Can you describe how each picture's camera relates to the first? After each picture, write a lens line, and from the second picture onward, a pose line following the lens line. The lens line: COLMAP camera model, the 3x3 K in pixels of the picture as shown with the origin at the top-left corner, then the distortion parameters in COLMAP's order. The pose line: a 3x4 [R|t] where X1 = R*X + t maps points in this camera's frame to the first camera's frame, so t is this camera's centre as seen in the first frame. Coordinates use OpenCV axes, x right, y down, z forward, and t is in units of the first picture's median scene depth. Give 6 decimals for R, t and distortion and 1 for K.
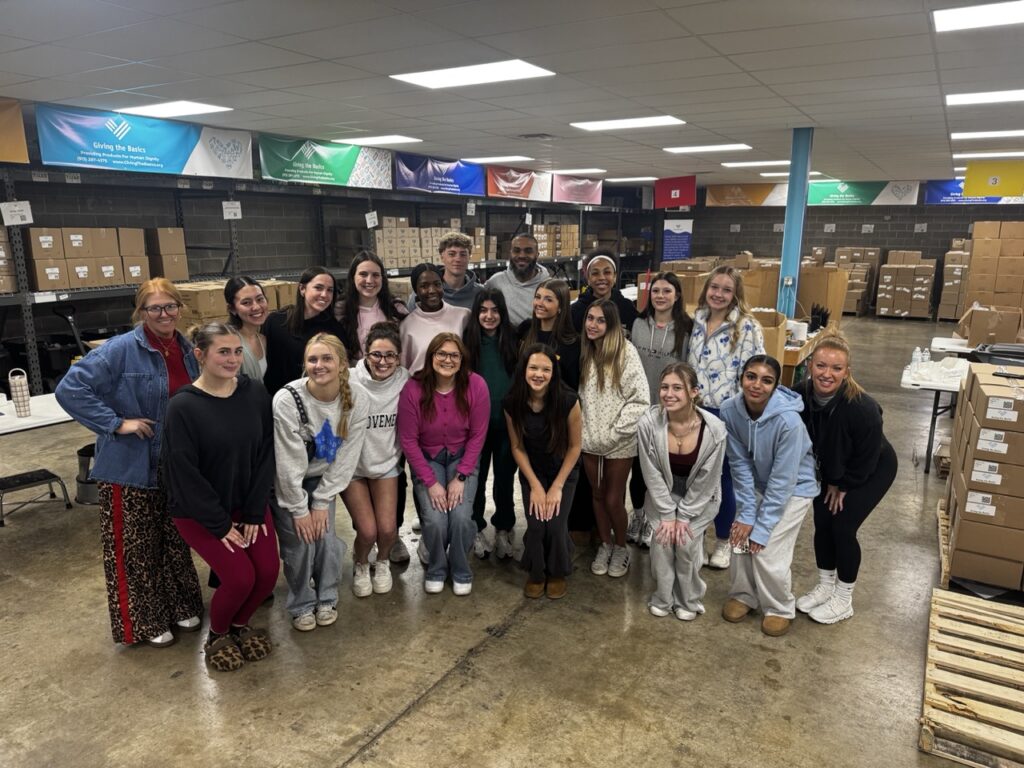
lens RADIAL K [[724.6, 0, 522.2], [0, 724.6, 393.5], [0, 0, 1]] dist [0.069330, -0.082601]
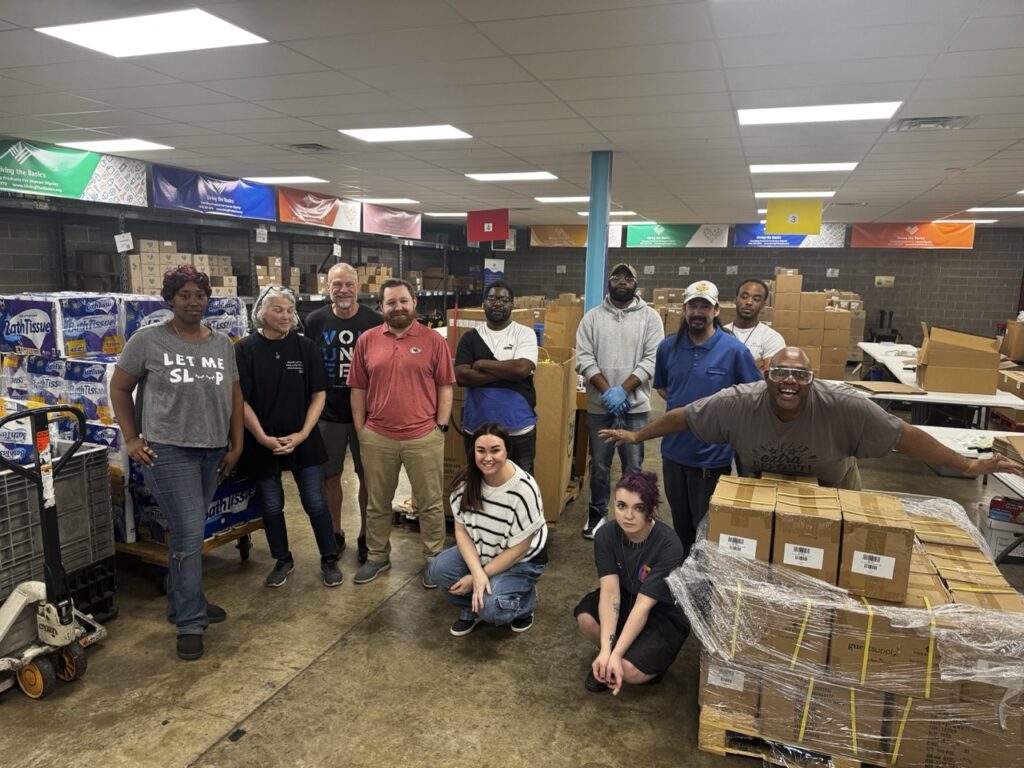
lens RADIAL K [[724.6, 0, 515.6], [0, 724.6, 384.8], [0, 0, 1]] dist [0.069330, -0.082601]
pose [[0.981354, -0.012031, 0.191832, 0.056904], [0.025084, 0.997520, -0.065759, -0.007109], [-0.190565, 0.069345, 0.979222, 0.082127]]
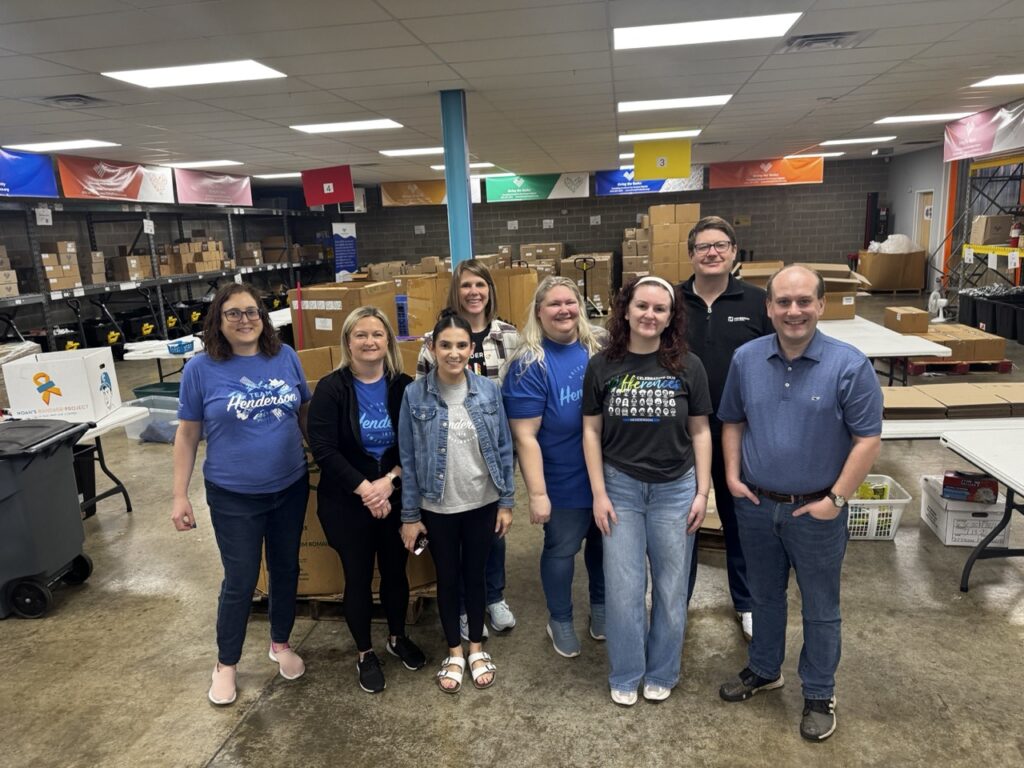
lens RADIAL K [[724.6, 0, 520.3], [0, 724.6, 384.6], [0, 0, 1]] dist [0.069330, -0.082601]
pose [[0.923573, -0.126842, 0.361835, 0.077476], [0.133511, 0.991025, 0.006623, -0.030498], [-0.359427, 0.042192, 0.932219, 0.156532]]
